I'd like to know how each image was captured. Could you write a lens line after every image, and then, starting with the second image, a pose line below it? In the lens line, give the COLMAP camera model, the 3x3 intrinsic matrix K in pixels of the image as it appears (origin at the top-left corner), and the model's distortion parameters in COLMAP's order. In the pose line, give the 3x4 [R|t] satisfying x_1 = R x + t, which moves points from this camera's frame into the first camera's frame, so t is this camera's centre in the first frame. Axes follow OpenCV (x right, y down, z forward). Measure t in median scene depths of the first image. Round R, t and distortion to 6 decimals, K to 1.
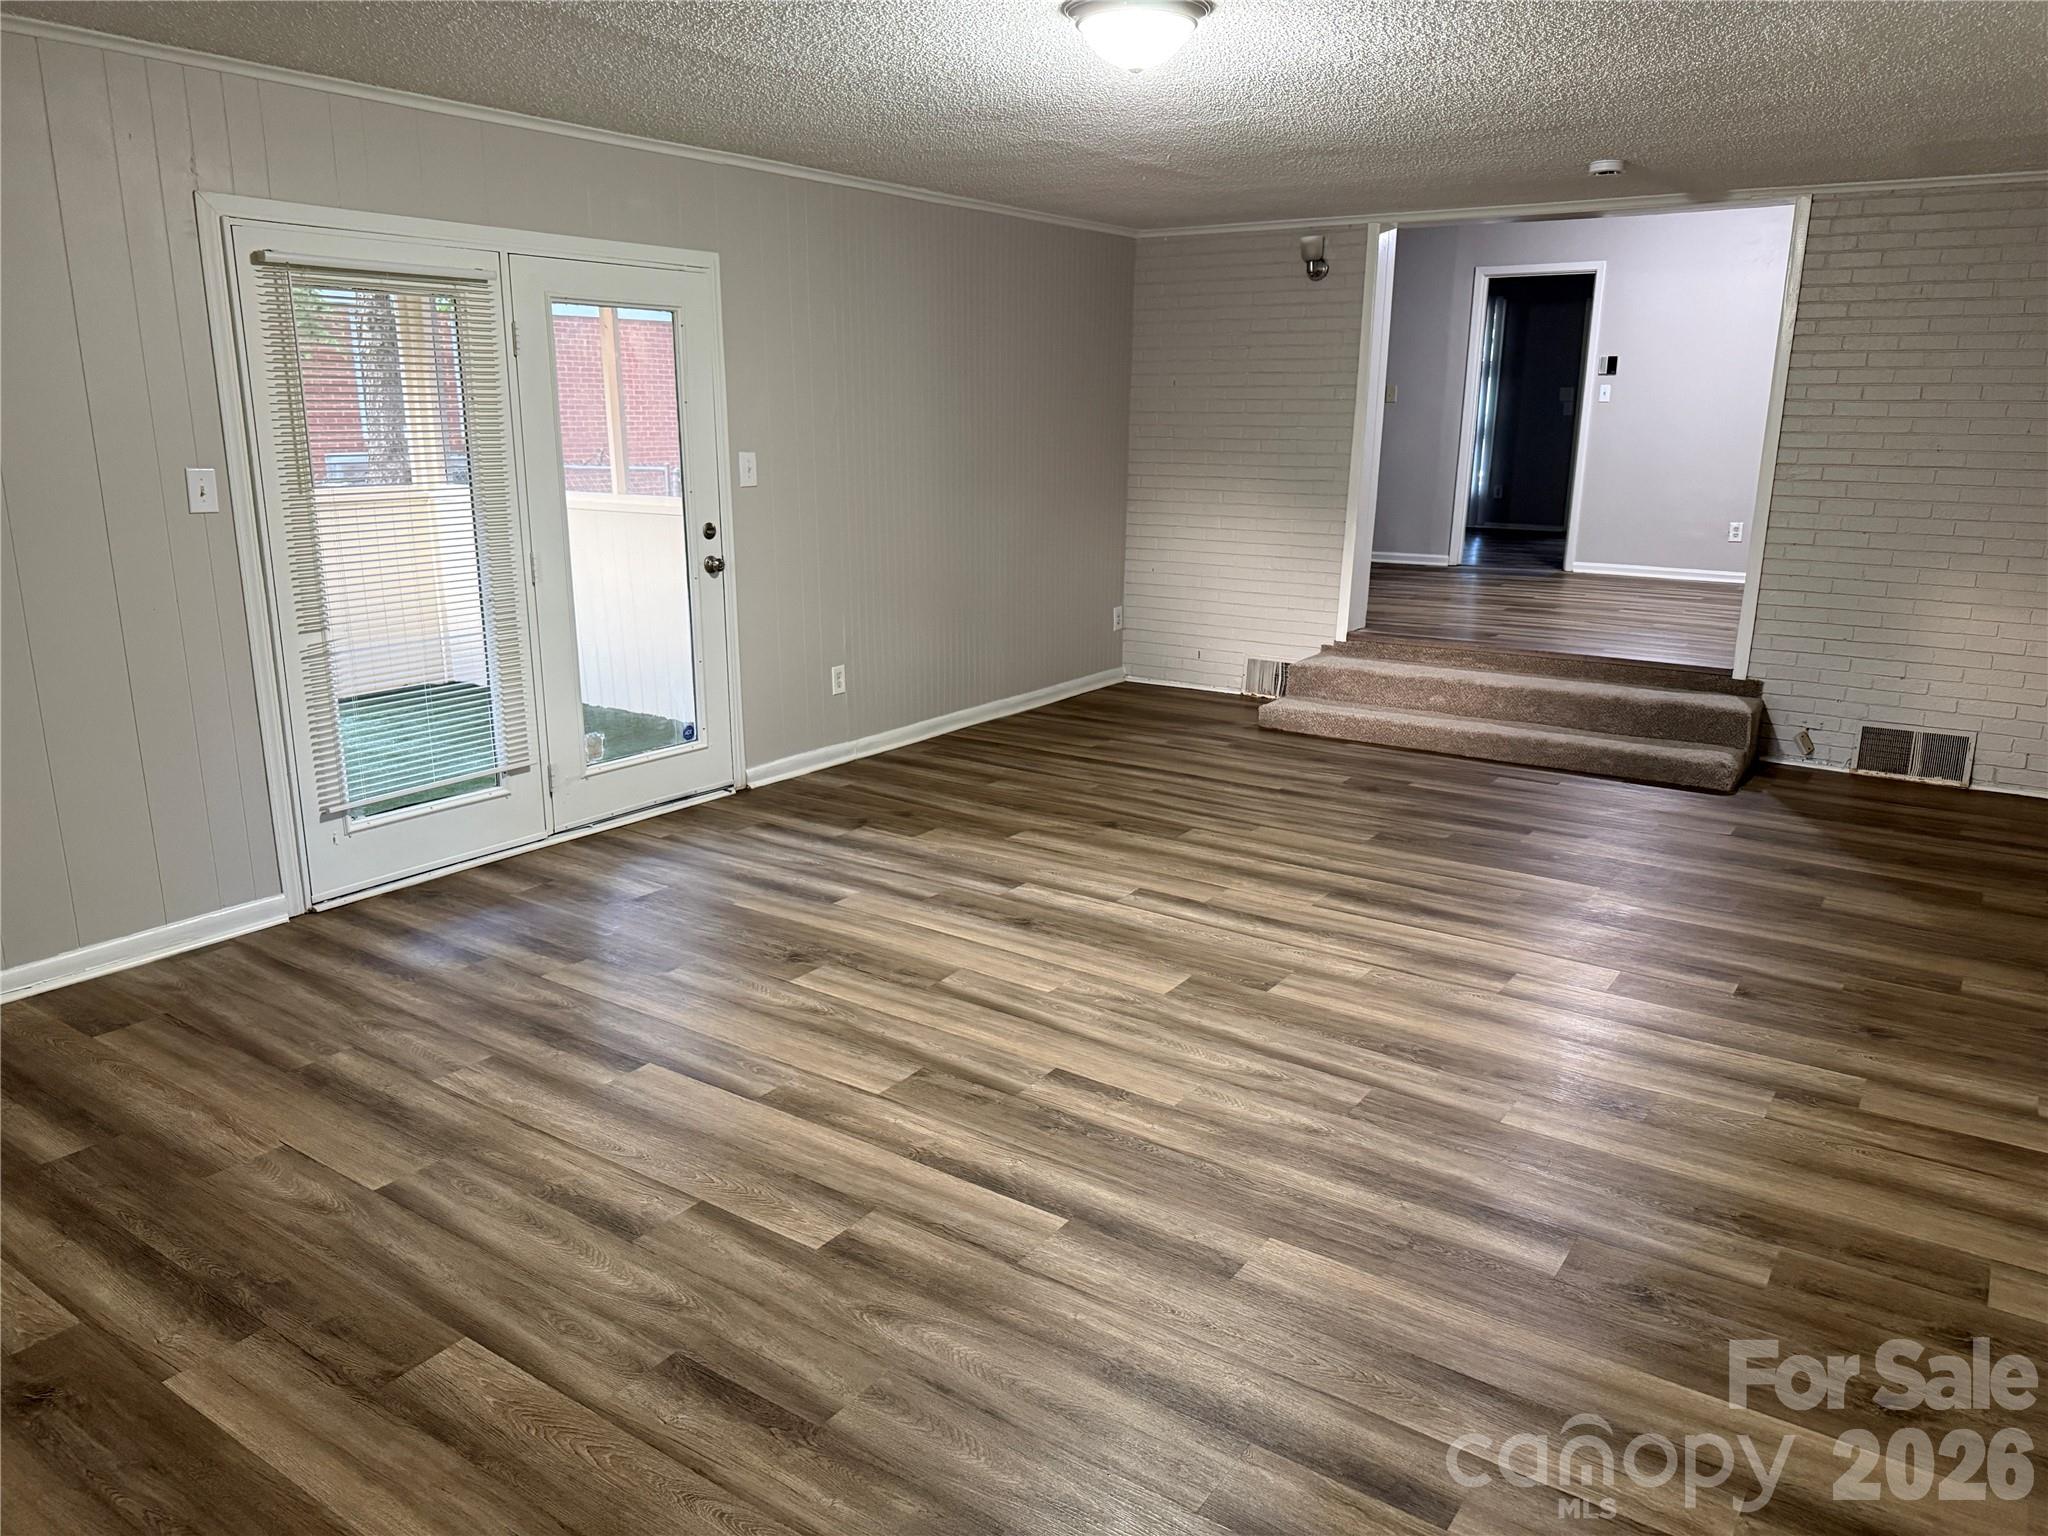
lens RADIAL K [[1410.5, 0, 1024.0], [0, 1410.5, 768.0], [0, 0, 1]] dist [0.108070, -0.203318]
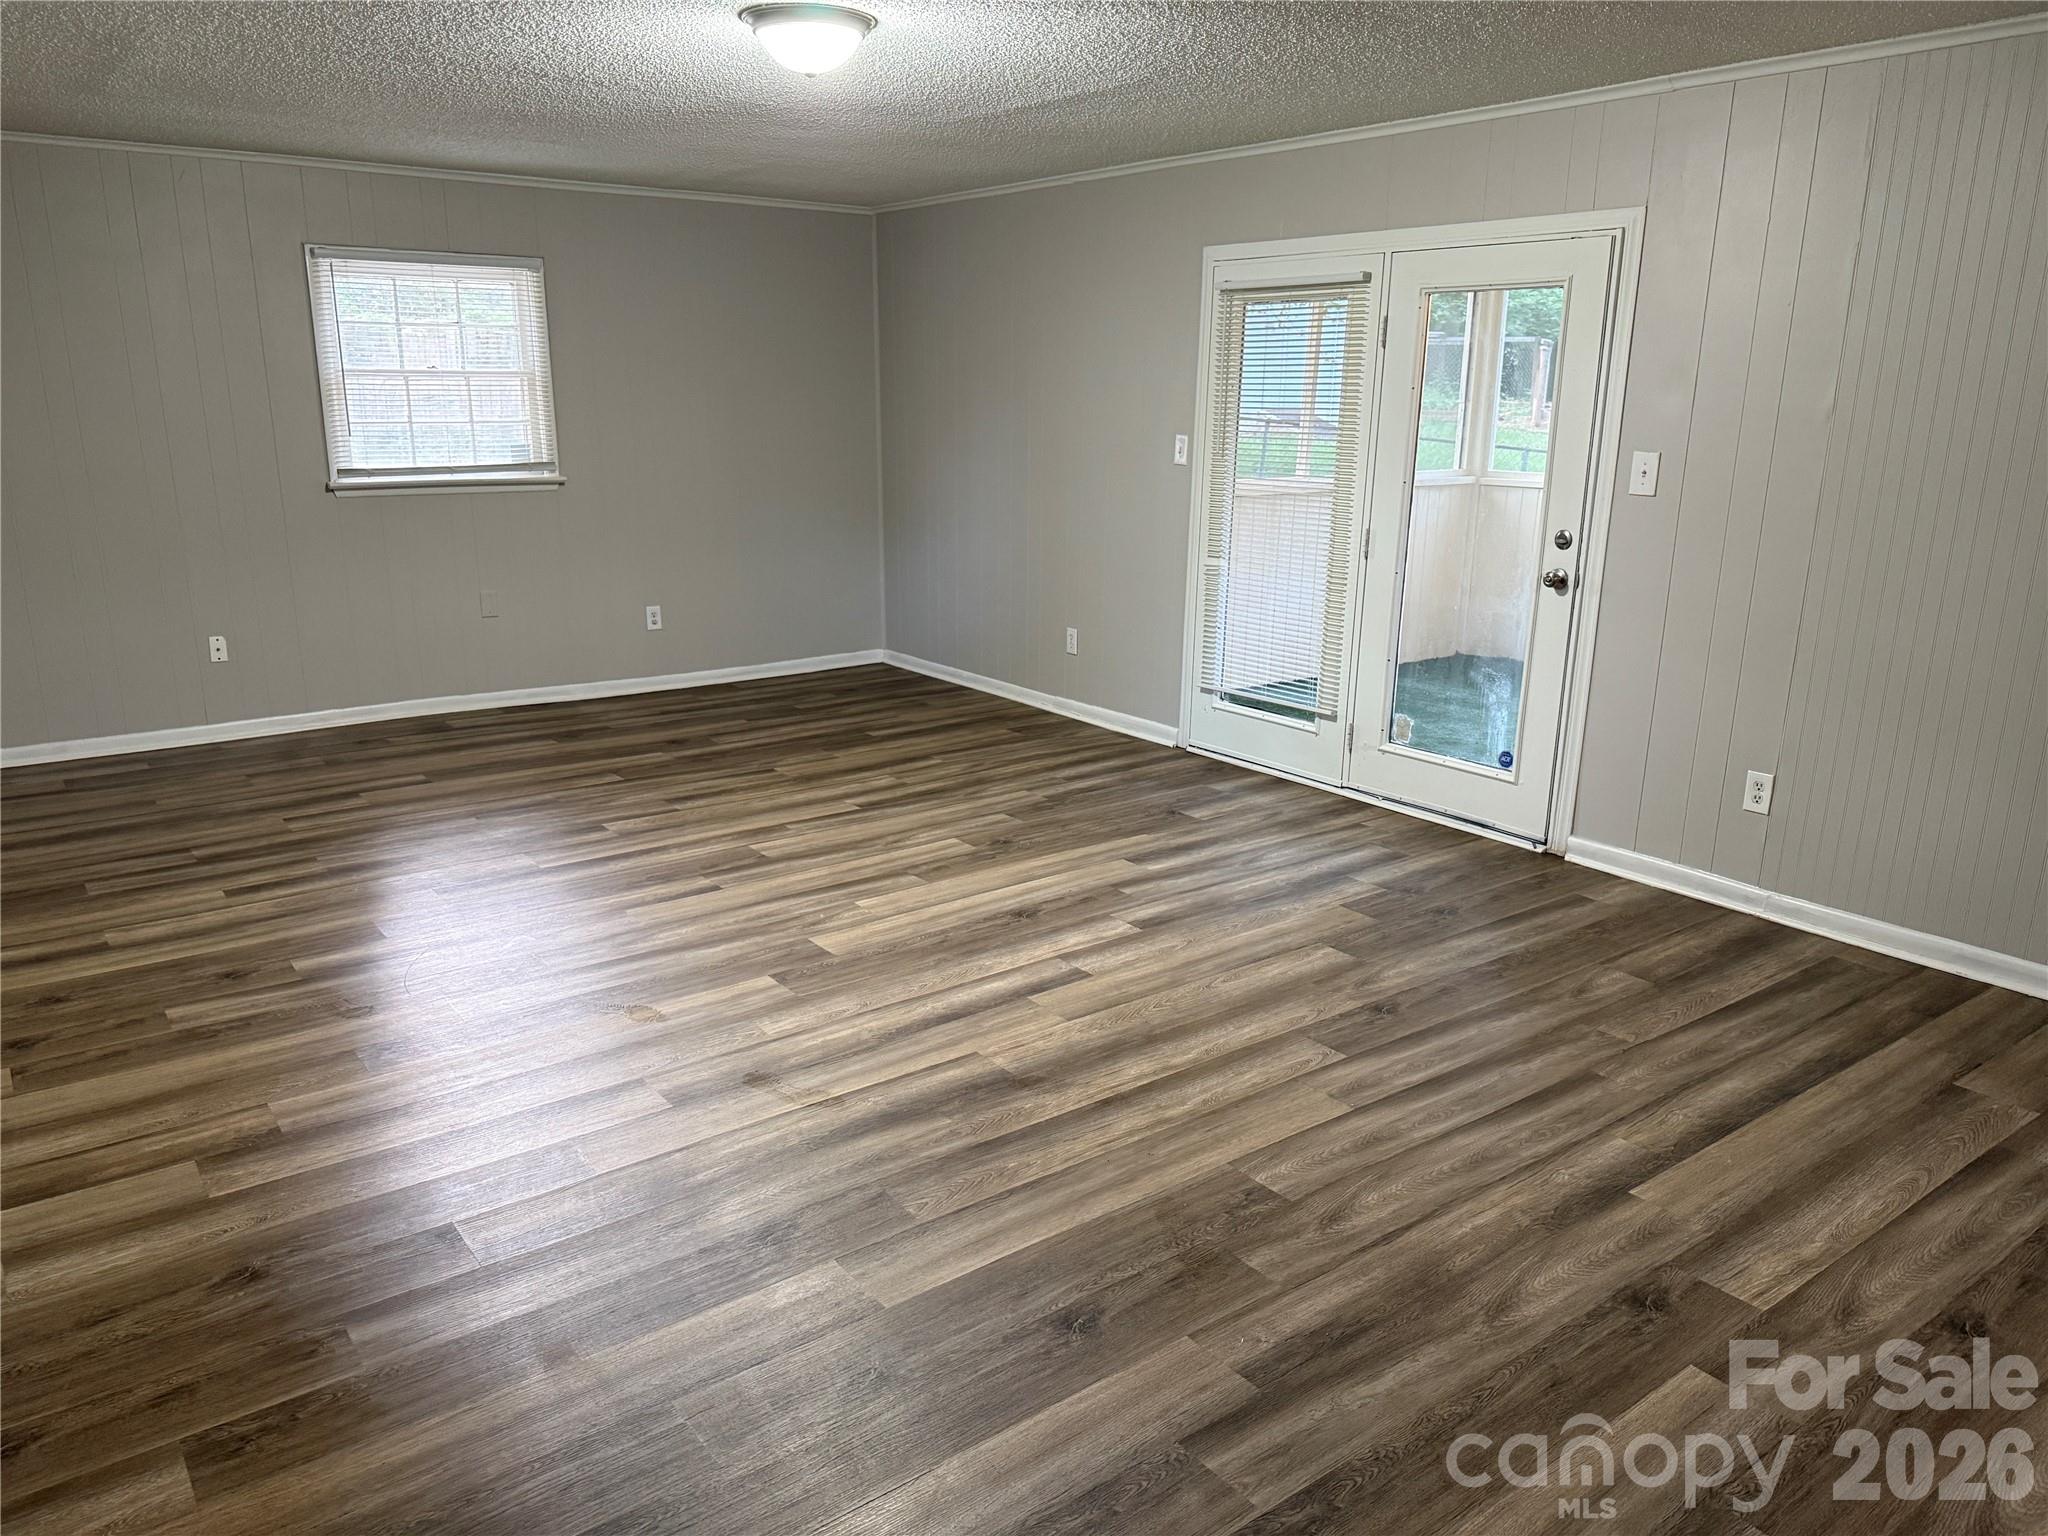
lens RADIAL K [[1439.7, 0, 1024.0], [0, 1439.7, 768.0], [0, 0, 1]] dist [0.147948, -0.246195]
pose [[-0.311446, 0.233017, -0.921252, 0.871063], [-0.243840, 0.917412, 0.314480, -0.290342], [0.918446, 0.322582, -0.228905, 1.153962]]
